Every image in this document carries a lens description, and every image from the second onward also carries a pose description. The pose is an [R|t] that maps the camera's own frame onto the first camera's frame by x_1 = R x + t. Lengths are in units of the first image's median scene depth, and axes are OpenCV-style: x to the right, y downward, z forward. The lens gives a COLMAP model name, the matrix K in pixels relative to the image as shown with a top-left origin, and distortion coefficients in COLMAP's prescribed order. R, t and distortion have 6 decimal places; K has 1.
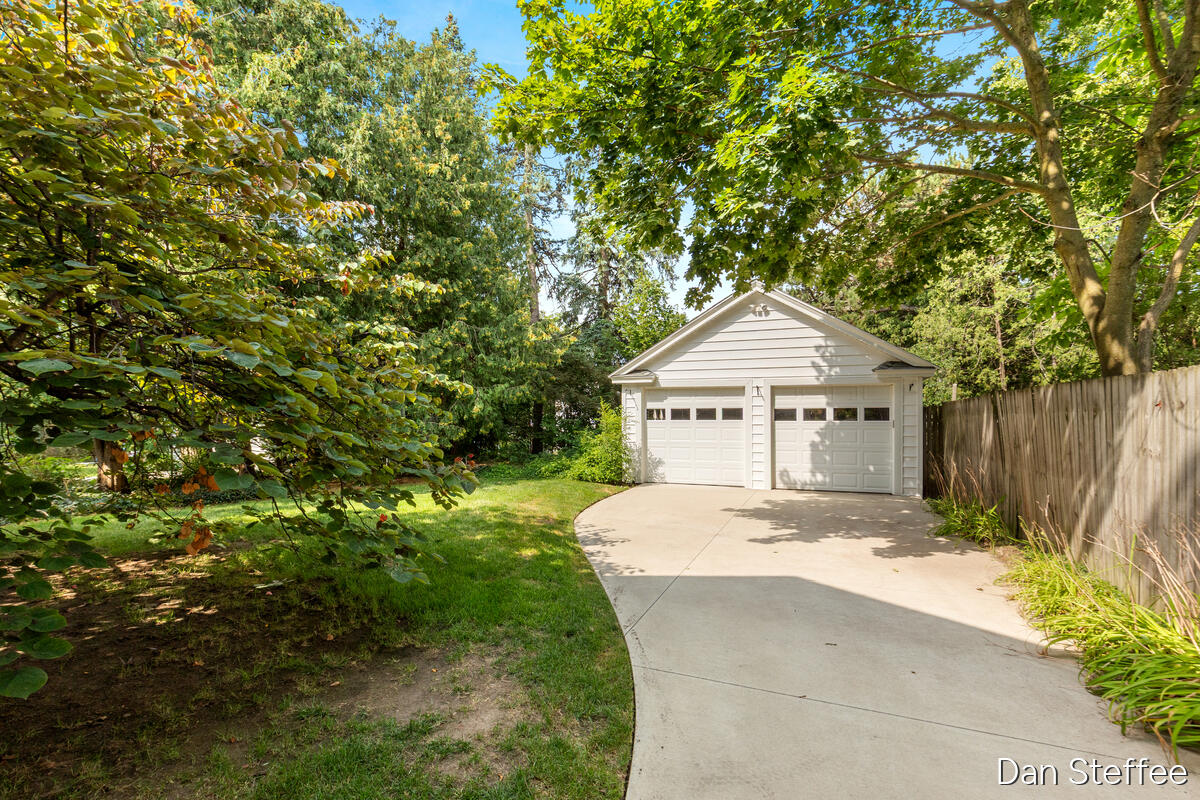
lens RADIAL K [[552.4, 0, 594.7], [0, 552.4, 401.6], [0, 0, 1]] dist [0.000443, -0.000182]
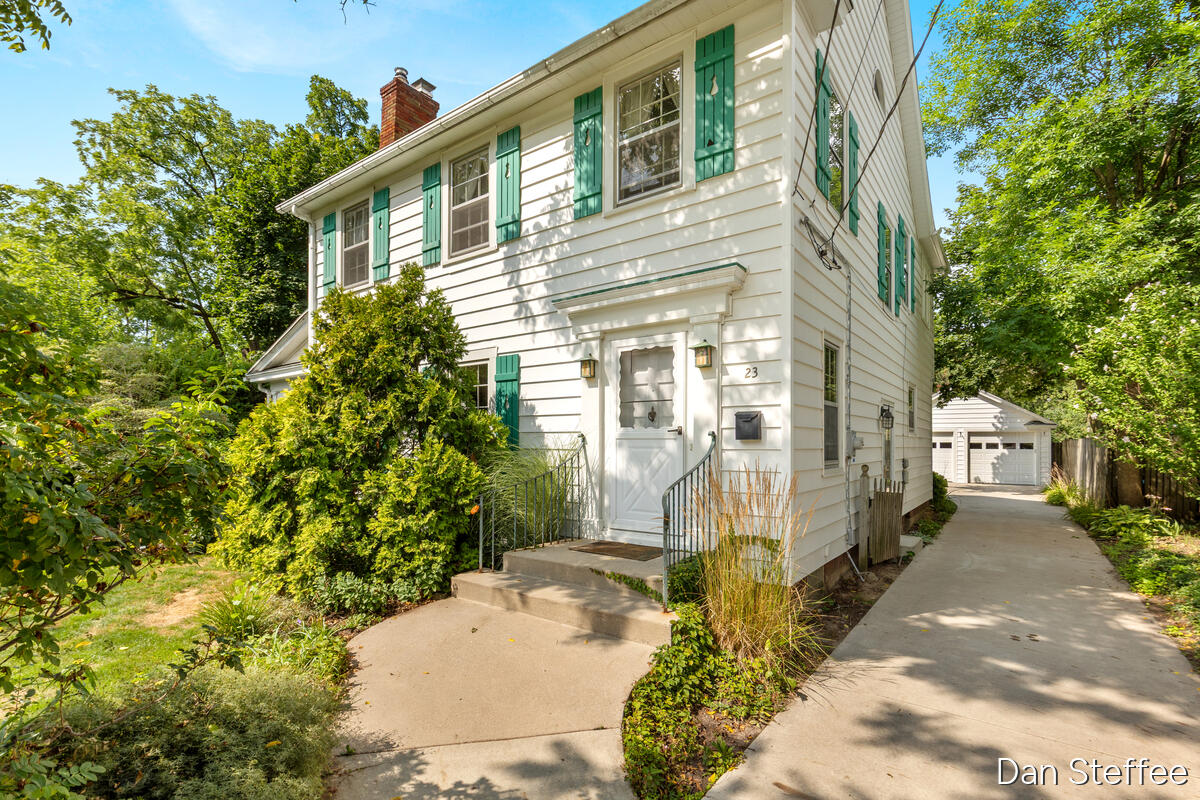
lens RADIAL K [[552.4, 0, 609.0], [0, 552.4, 445.1], [0, 0, 1]] dist [0.000443, -0.000182]
pose [[0.968319, 0.006366, -0.249636, -0.449766], [0.000368, 0.999638, 0.026918, -0.034619], [0.249717, -0.026157, 0.967965, -1.291764]]
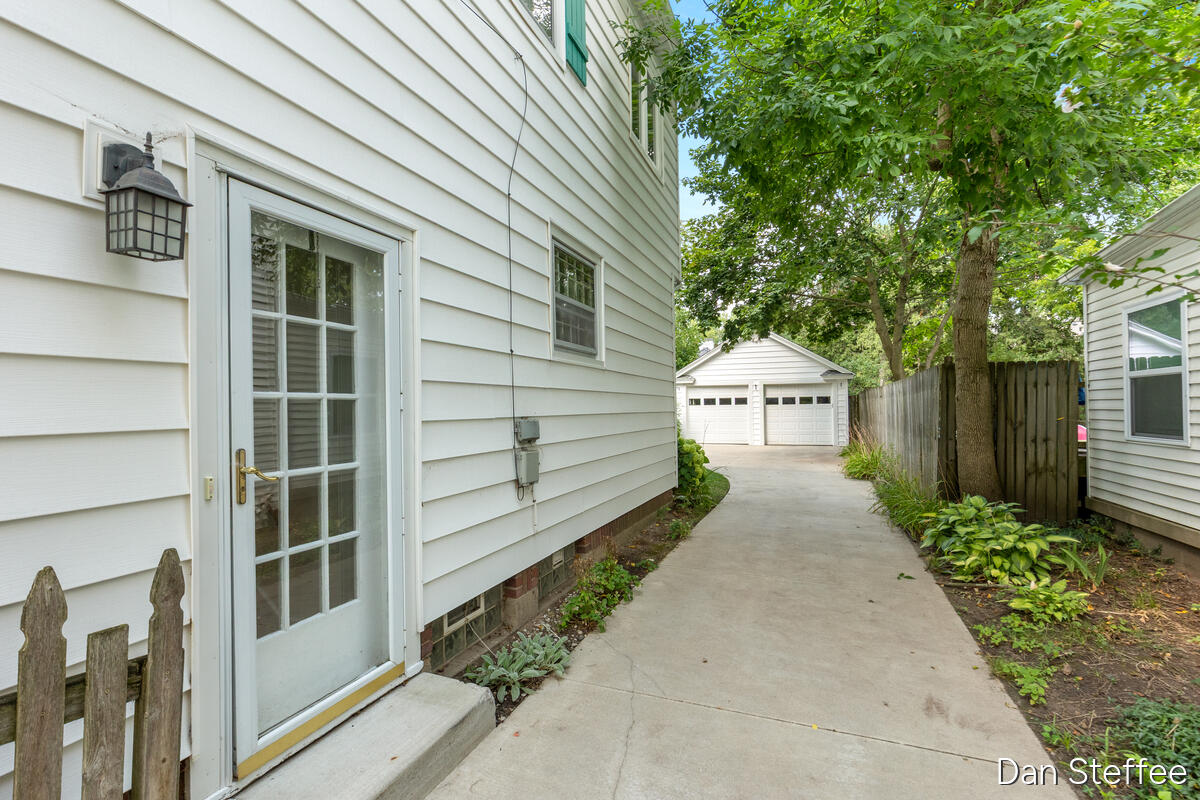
lens RADIAL K [[552.4, 0, 597.5], [0, 552.4, 405.7], [0, 0, 1]] dist [0.000443, -0.000182]
pose [[0.999972, -0.007427, 0.001082, -0.198628], [0.007400, 0.999702, 0.023257, -0.005963], [-0.001254, -0.023249, 0.999729, -0.712838]]
